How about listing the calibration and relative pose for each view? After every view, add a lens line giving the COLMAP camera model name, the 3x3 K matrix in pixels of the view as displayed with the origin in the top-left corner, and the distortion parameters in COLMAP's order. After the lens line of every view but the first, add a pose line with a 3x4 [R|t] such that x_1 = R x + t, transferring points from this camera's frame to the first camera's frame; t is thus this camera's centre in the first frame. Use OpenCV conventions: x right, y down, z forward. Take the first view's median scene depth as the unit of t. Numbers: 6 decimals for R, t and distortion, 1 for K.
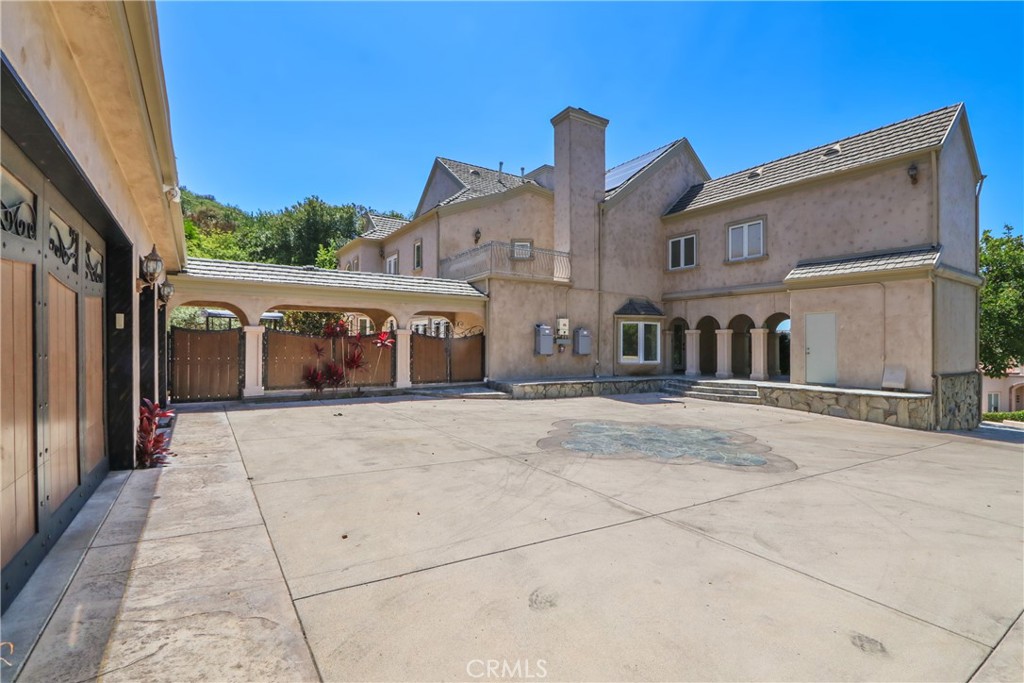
lens RADIAL K [[476.5, 0, 522.4], [0, 476.5, 350.9], [0, 0, 1]] dist [-0.012854, 0.001079]
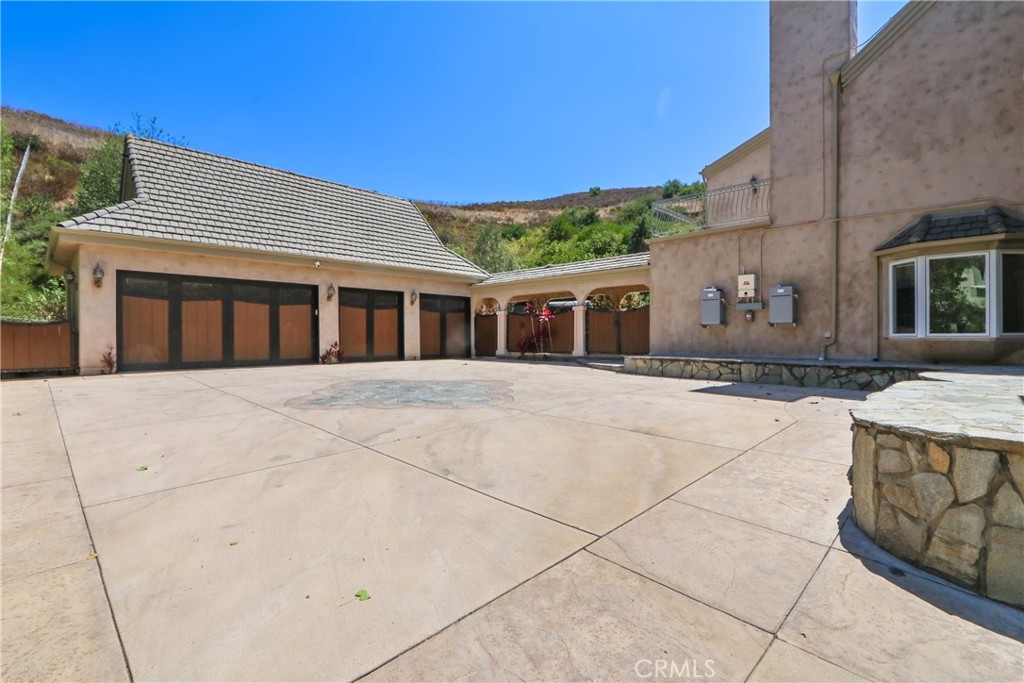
lens RADIAL K [[476.5, 0, 522.4], [0, 476.5, 350.9], [0, 0, 1]] dist [-0.012854, 0.001079]
pose [[0.215313, 0.020270, -0.976335, 0.744302], [-0.002641, 0.999793, 0.020174, 0.035473], [0.976542, -0.001765, 0.215322, 0.529675]]
